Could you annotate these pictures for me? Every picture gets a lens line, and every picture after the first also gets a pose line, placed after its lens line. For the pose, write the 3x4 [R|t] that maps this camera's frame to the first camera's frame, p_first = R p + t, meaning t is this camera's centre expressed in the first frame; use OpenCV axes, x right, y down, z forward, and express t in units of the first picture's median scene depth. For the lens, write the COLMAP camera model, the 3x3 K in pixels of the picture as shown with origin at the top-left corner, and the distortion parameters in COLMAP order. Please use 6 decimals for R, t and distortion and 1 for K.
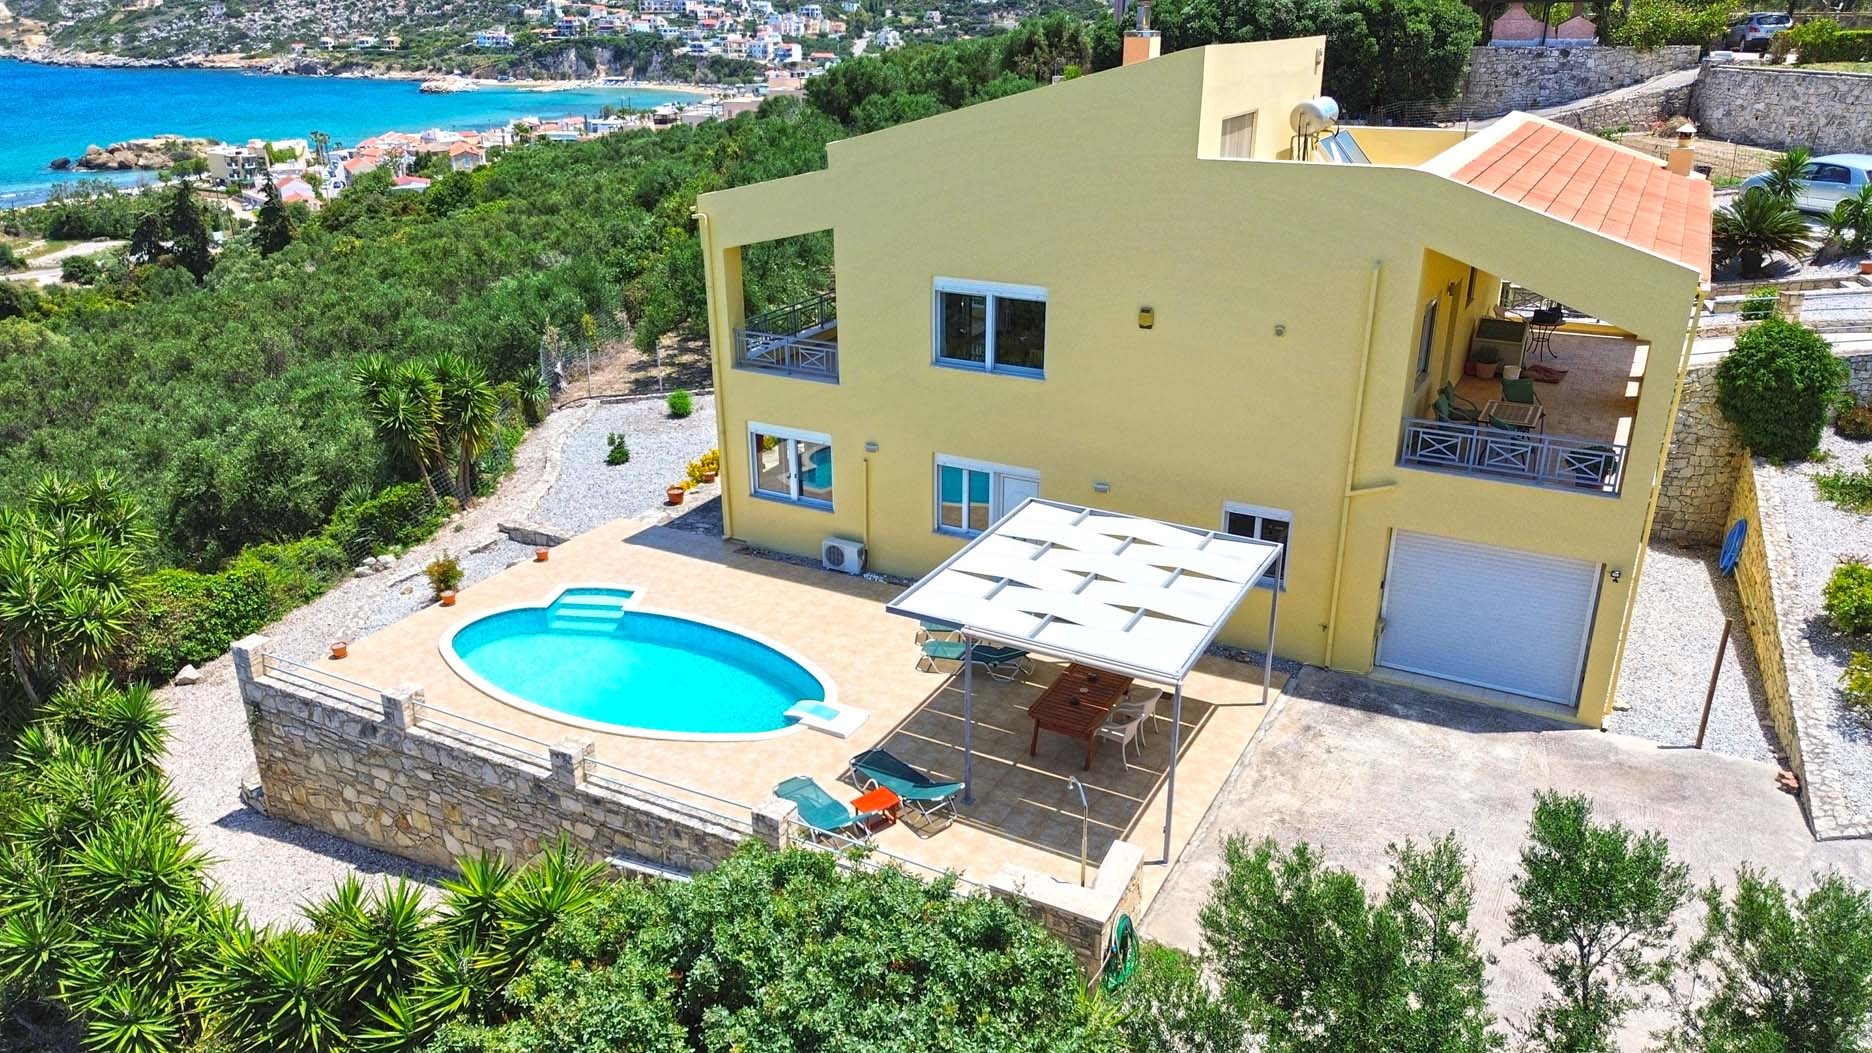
lens RADIAL K [[1245.6, 0, 936.0], [0, 1245.6, 526.5], [0, 0, 1]] dist [0.006808, 0.004241]
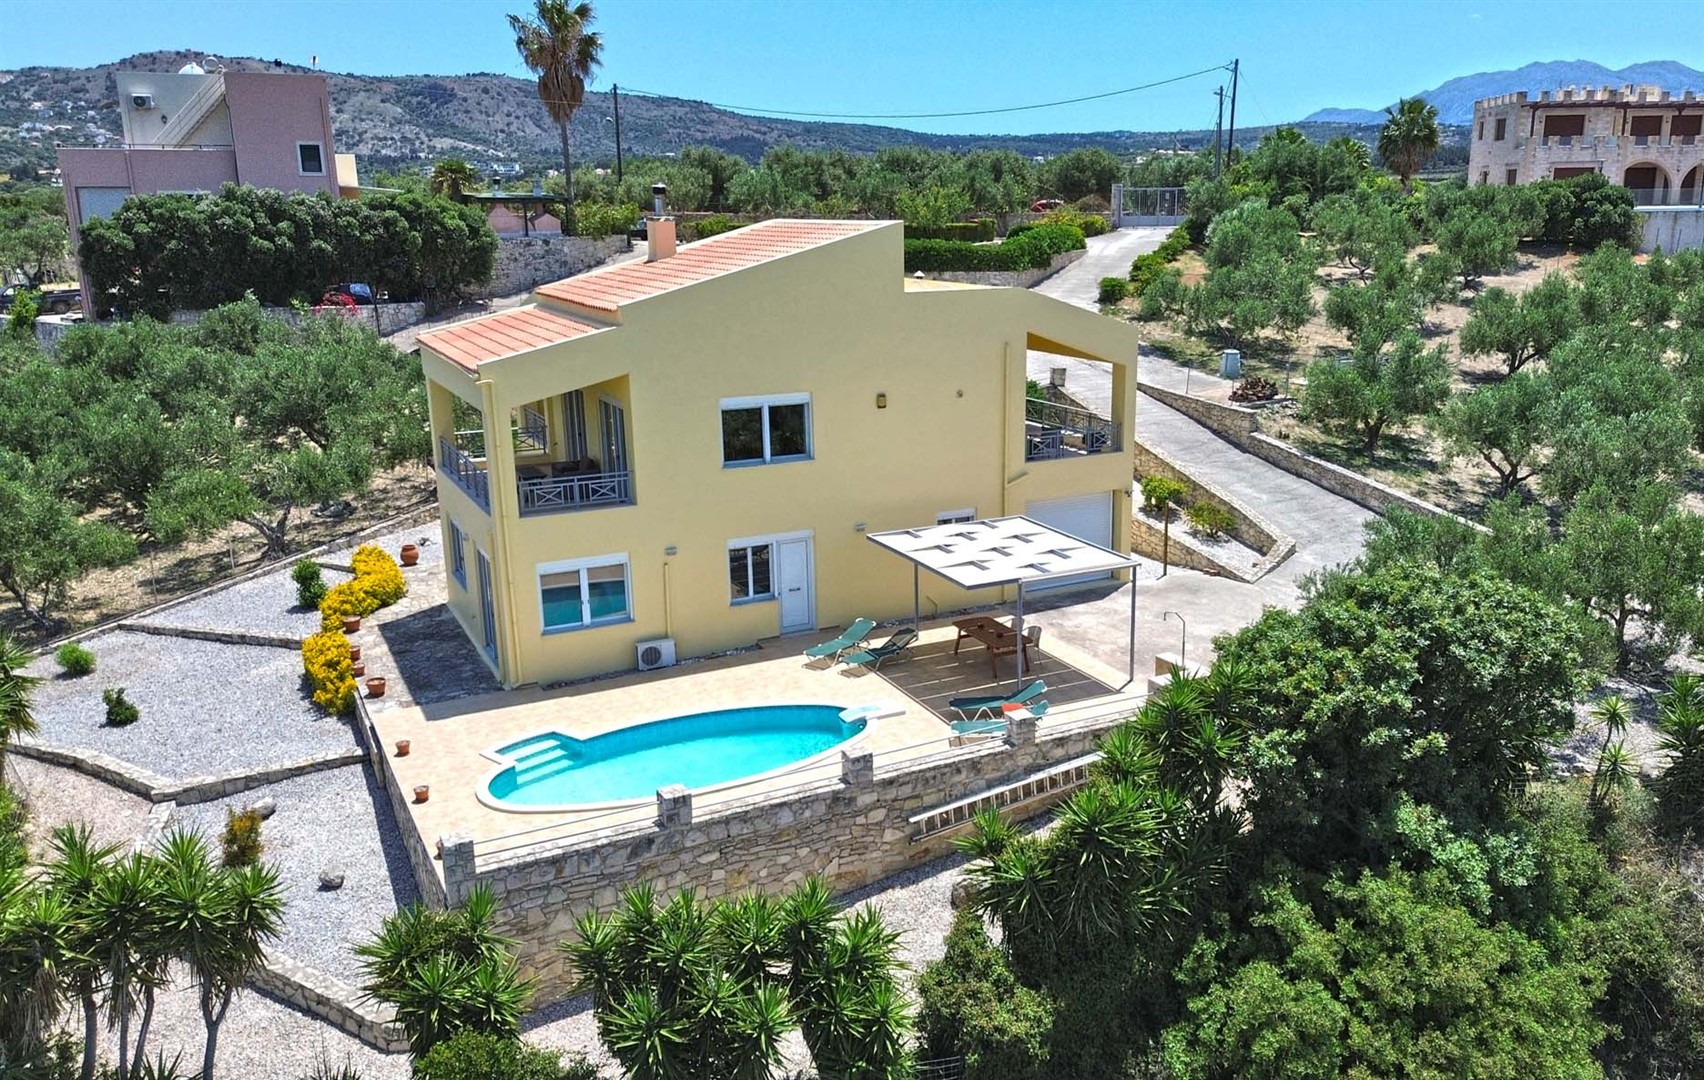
lens RADIAL K [[1289.8, 0, 854.7], [0, 1289.8, 577.8], [0, 0, 1]] dist [-0.001185, 0.003178]
pose [[0.583810, -0.221982, 0.780955, -0.981680], [0.312598, 0.949198, 0.036119, -0.031070], [-0.749299, 0.223039, 0.623542, 0.111381]]
